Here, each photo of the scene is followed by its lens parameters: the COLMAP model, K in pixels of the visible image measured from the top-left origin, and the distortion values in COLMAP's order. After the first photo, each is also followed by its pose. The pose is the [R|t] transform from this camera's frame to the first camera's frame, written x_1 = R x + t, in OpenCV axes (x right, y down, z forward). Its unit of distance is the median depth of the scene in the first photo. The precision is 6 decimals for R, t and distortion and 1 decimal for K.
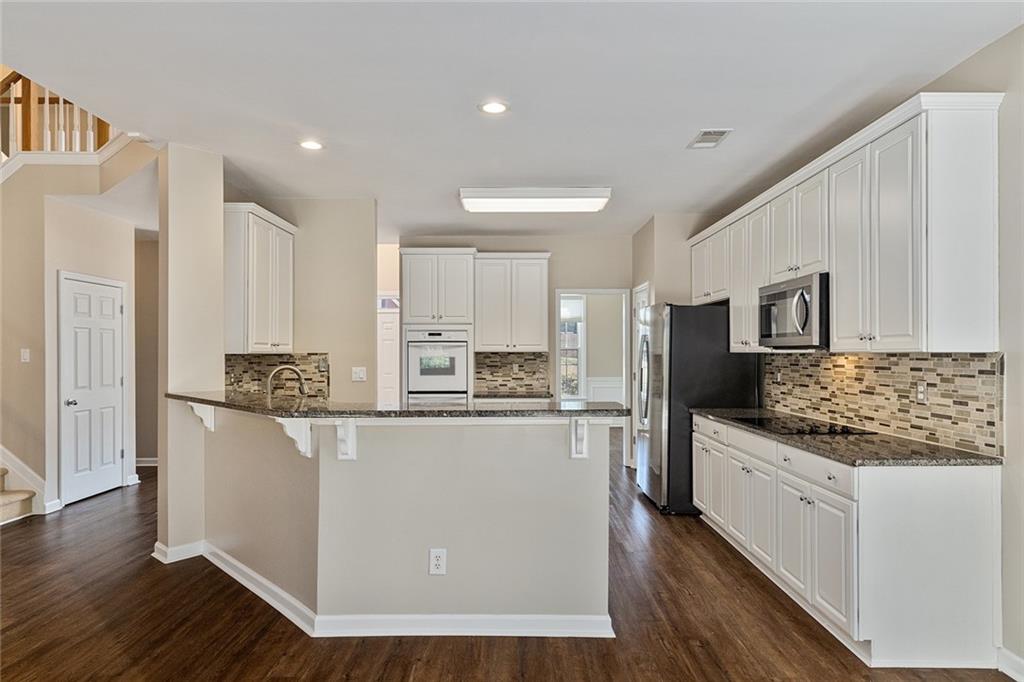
lens RADIAL K [[585.7, 0, 513.8], [0, 585.7, 348.8], [0, 0, 1]] dist [0.010943, 0.000011]
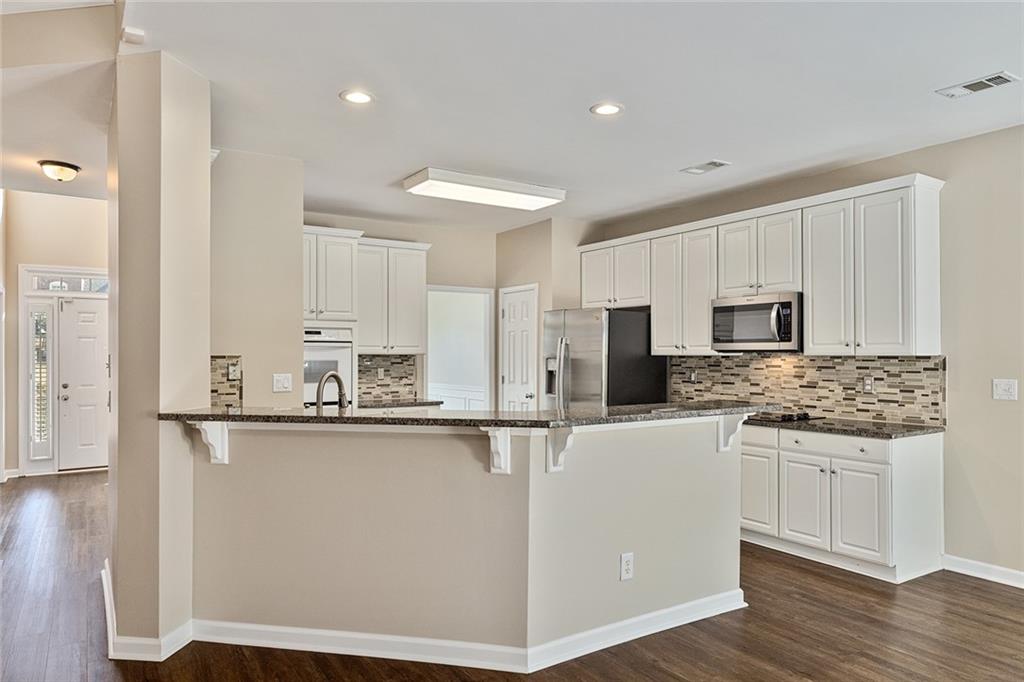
lens RADIAL K [[669.9, 0, 511.8], [0, 669.9, 347.8], [0, 0, 1]] dist [0.009823, 0.005133]
pose [[0.839829, 0.006196, 0.542816, -0.762001], [-0.004303, 0.999979, -0.004756, -0.000555], [-0.542834, 0.001659, 0.839838, 0.126746]]
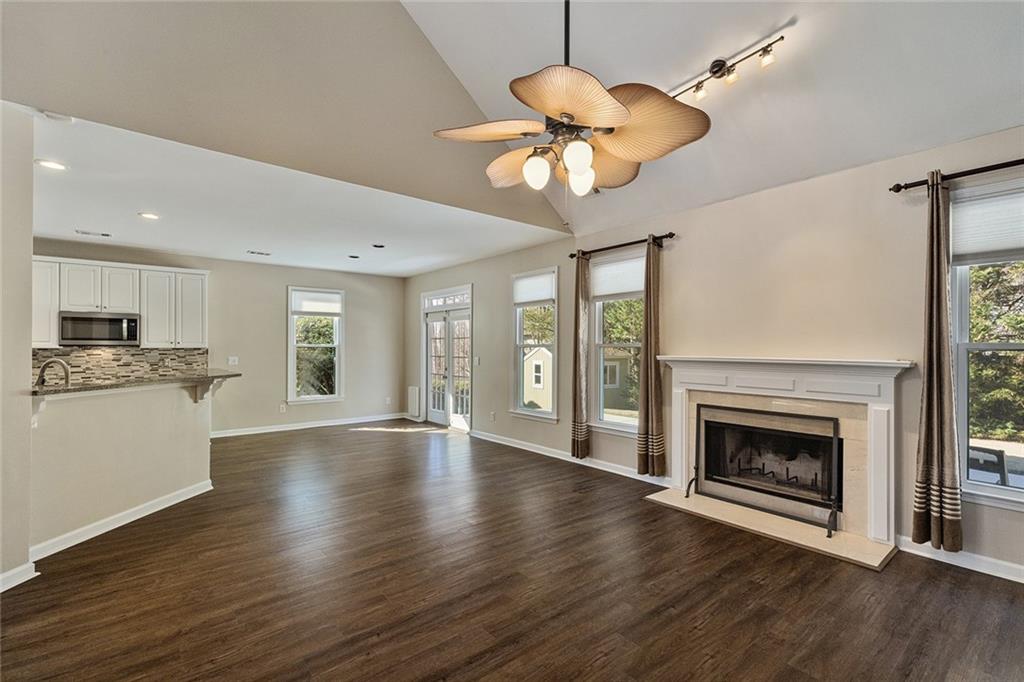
lens RADIAL K [[462.6, 0, 518.7], [0, 462.6, 339.1], [0, 0, 1]] dist [0.005454, 0.000842]
pose [[-0.636679, 0.015826, 0.770966, -1.857004], [-0.002611, 0.999739, -0.022678, 0.008714], [-0.771124, -0.016451, -0.636472, 1.002553]]
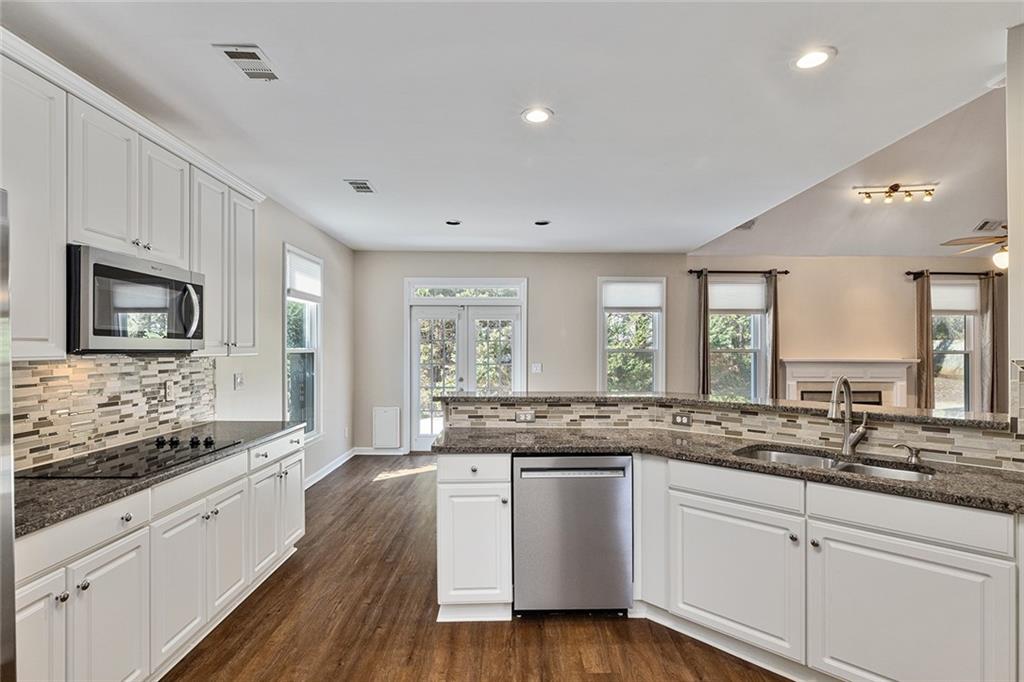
lens RADIAL K [[494.9, 0, 516.1], [0, 494.9, 346.5], [0, 0, 1]] dist [0.004697, -0.002606]
pose [[-0.999813, 0.000774, -0.019305, 0.020187], [0.000989, 0.999937, -0.011160, -0.001760], [0.019295, -0.011177, -0.999751, 1.797559]]
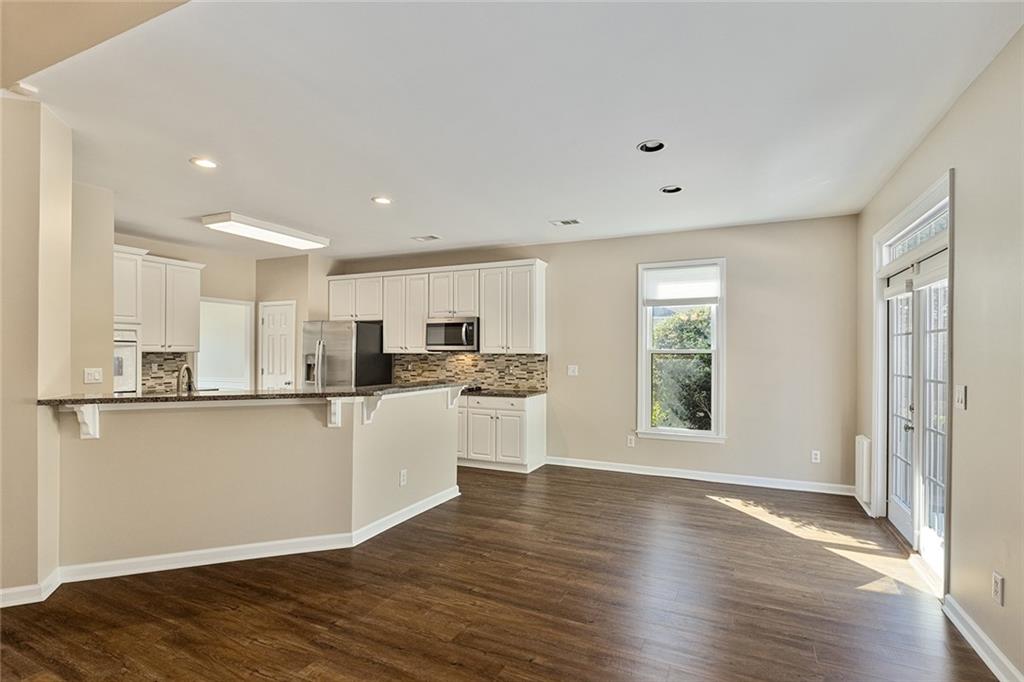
lens RADIAL K [[494.9, 0, 514.3], [0, 494.9, 349.4], [0, 0, 1]] dist [0.004697, -0.002606]
pose [[0.424386, 0.008952, 0.905437, -1.072550], [-0.009285, 0.999942, -0.005534, 0.000064], [-0.905434, -0.006058, 0.424444, 0.093122]]
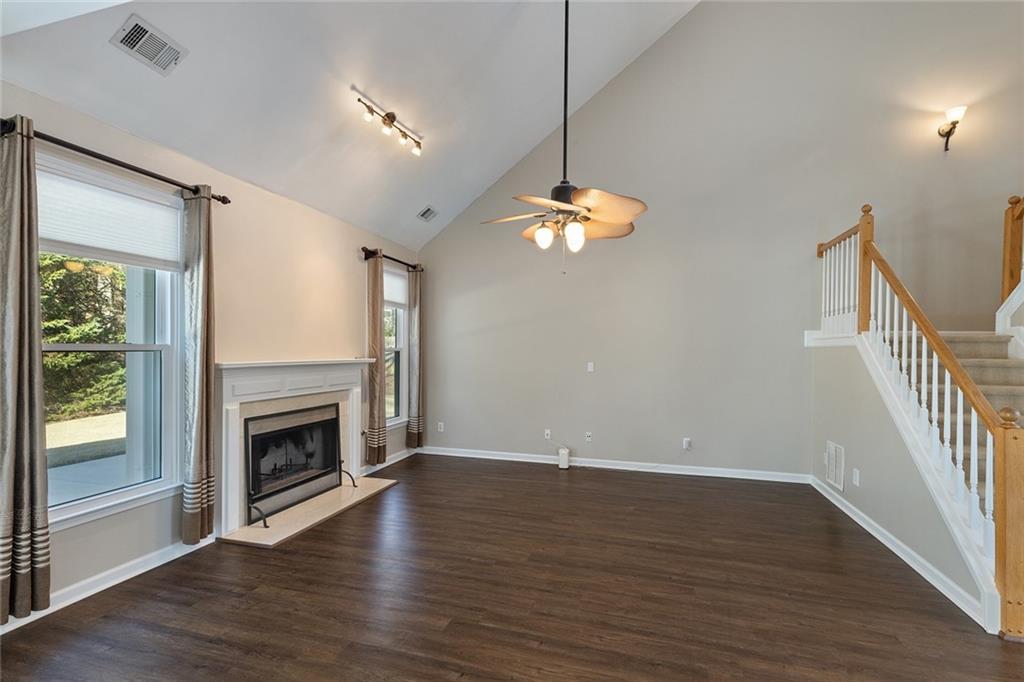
lens RADIAL K [[462.6, 0, 515.0], [0, 462.6, 349.1], [0, 0, 1]] dist [0.005454, 0.000842]
pose [[-0.282183, 0.001751, -0.959359, -0.330436], [-0.003332, 0.999991, 0.002805, -0.007583], [0.959355, 0.003988, -0.282174, 0.697376]]
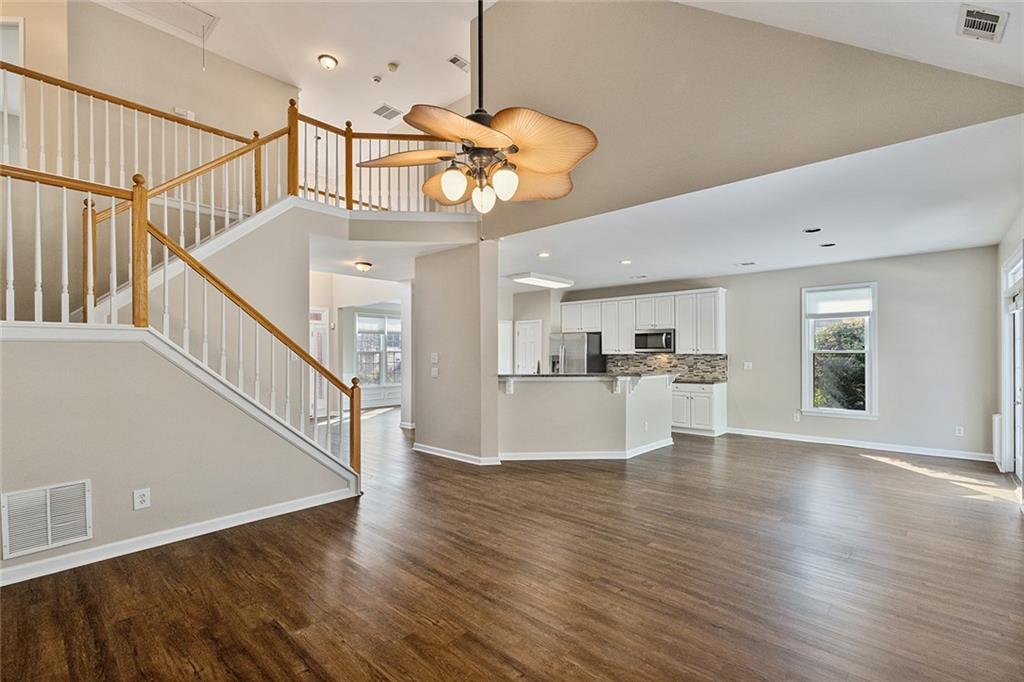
lens RADIAL K [[462.6, 0, 507.5], [0, 462.6, 350.5], [0, 0, 1]] dist [0.005454, 0.000842]
pose [[0.680158, 0.007218, 0.733030, -1.888533], [-0.004869, 0.999974, -0.005329, 0.005019], [-0.733050, 0.000055, 0.680175, -0.036822]]
